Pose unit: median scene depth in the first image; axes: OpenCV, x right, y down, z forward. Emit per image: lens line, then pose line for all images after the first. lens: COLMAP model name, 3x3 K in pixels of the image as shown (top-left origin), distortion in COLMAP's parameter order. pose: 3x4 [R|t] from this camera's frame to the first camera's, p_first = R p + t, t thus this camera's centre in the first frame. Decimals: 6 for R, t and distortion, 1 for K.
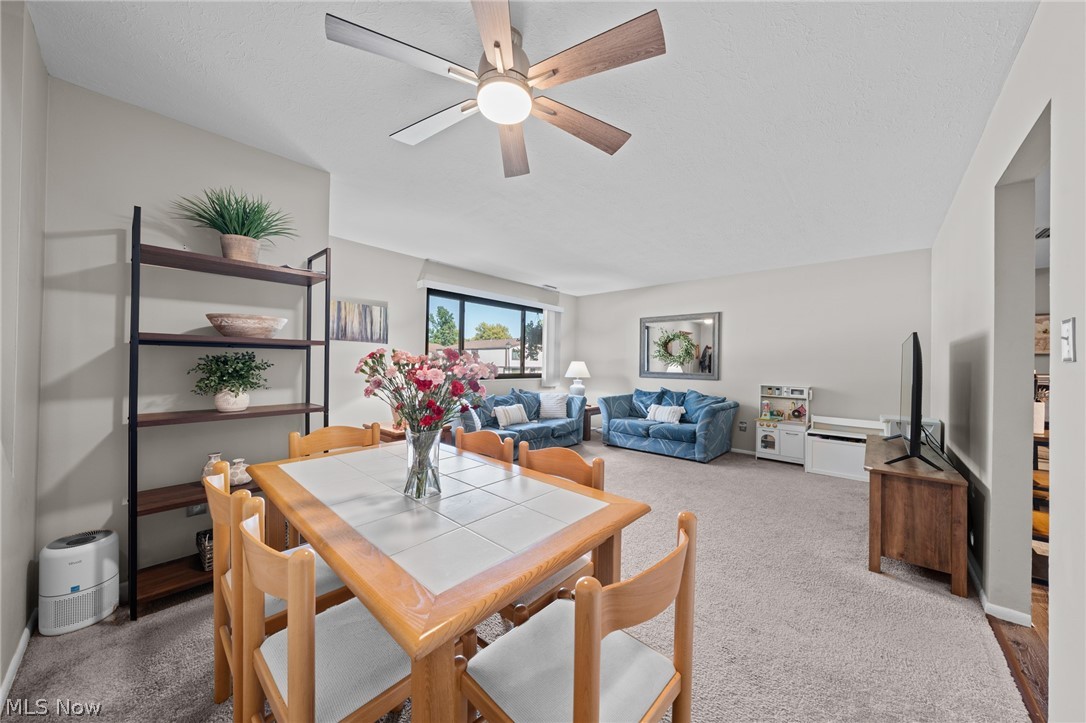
lens RADIAL K [[368.5, 0, 549.6], [0, 368.5, 361.5], [0, 0, 1]] dist [-0.003136, 0.000450]
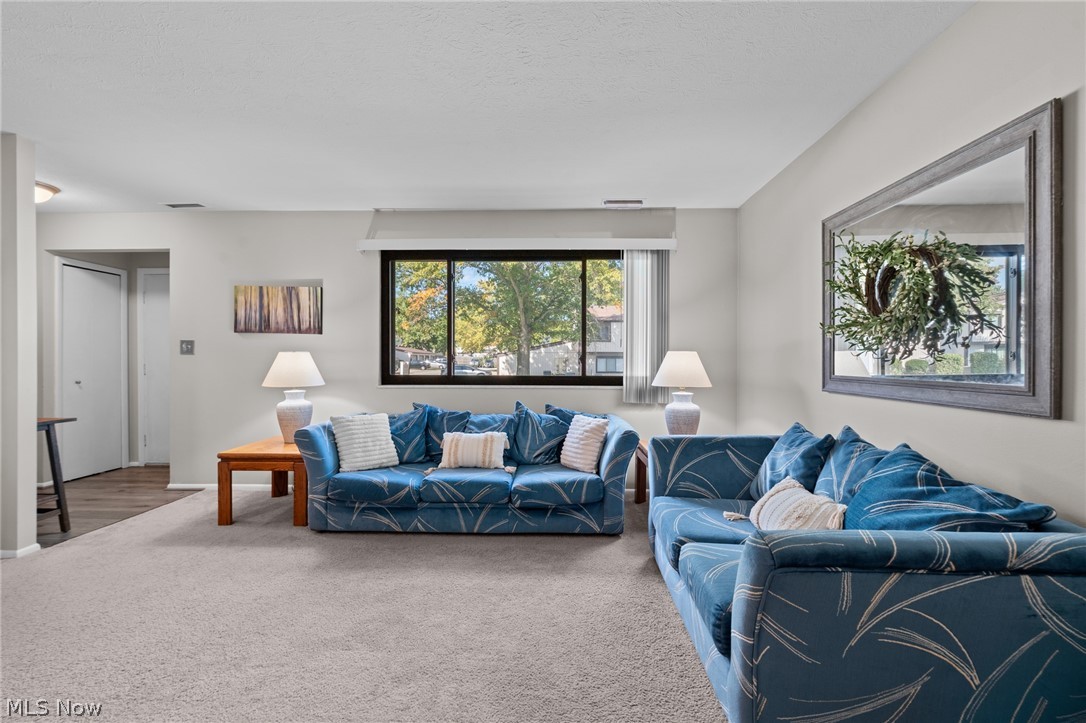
lens RADIAL K [[460.5, 0, 546.3], [0, 460.5, 362.5], [0, 0, 1]] dist [0.000925, -0.000674]
pose [[0.642052, -0.008775, -0.766611, 0.535876], [0.013343, 0.999911, -0.000270, 0.015338], [0.766545, -0.010056, 0.642112, 0.679536]]
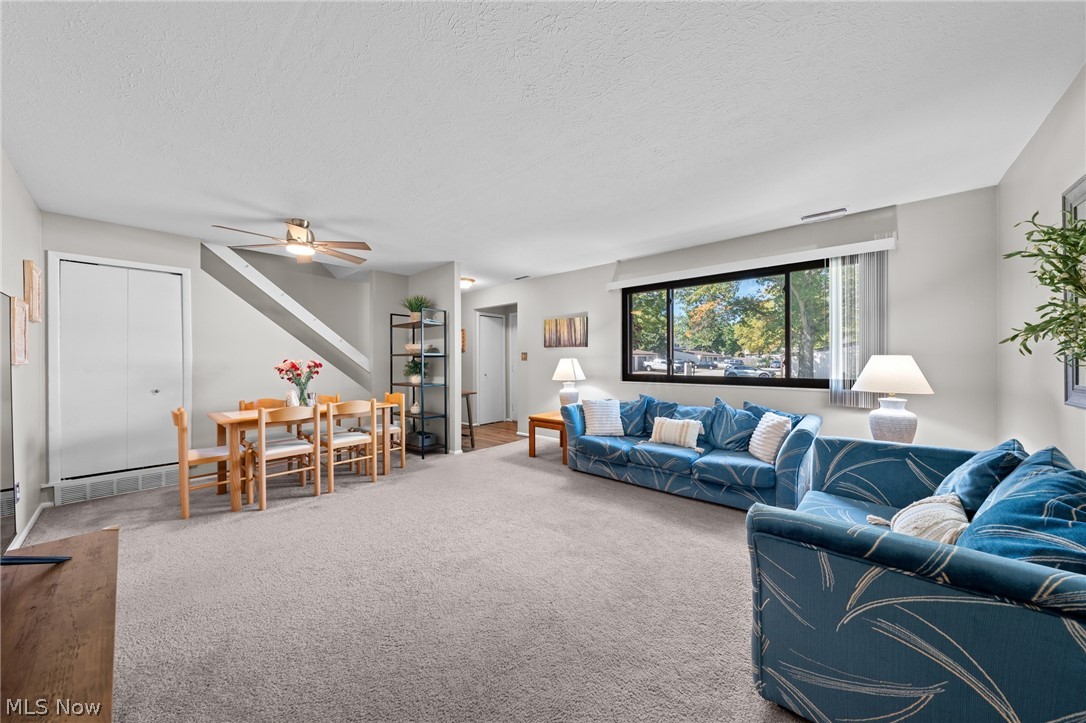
lens RADIAL K [[368.5, 0, 547.7], [0, 368.5, 362.0], [0, 0, 1]] dist [-0.003136, 0.000450]
pose [[0.009090, -0.012320, -0.999883, 0.678051], [0.010418, 0.999871, -0.012225, 0.012055], [0.999904, -0.010306, 0.009217, 0.786965]]
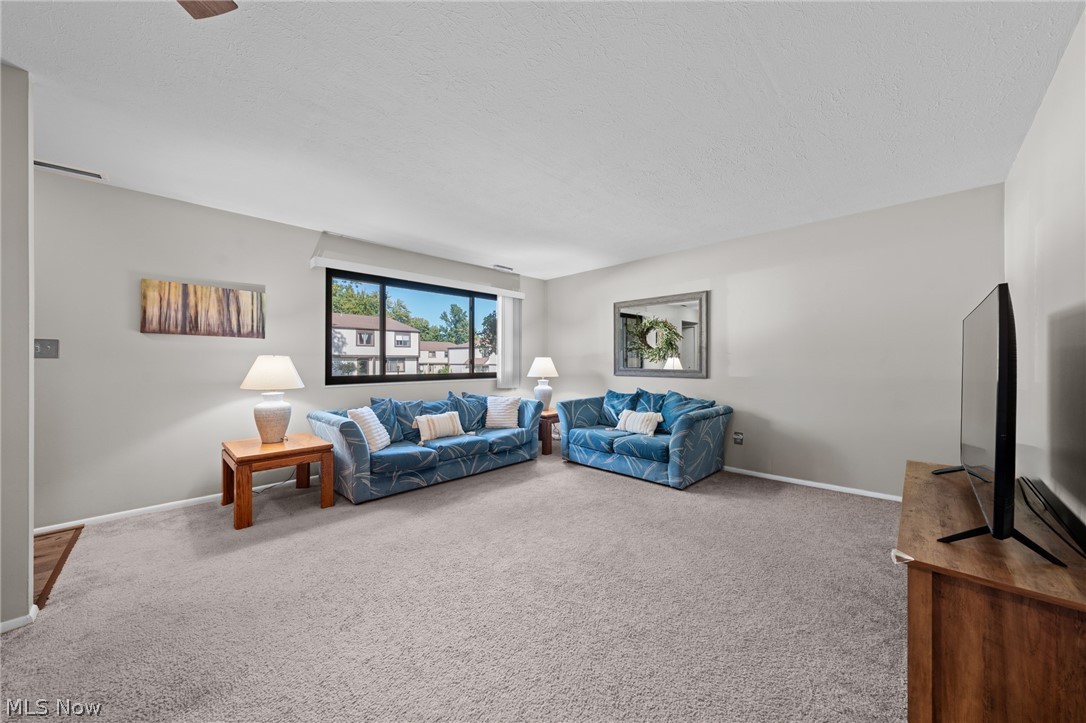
lens RADIAL K [[376.6, 0, 547.2], [0, 376.6, 362.4], [0, 0, 1]] dist [-0.001957, 0.000072]
pose [[0.998356, -0.015526, -0.055178, 0.186677], [0.016059, 0.999829, 0.009219, 0.004446], [0.055025, -0.010090, 0.998434, 0.210177]]
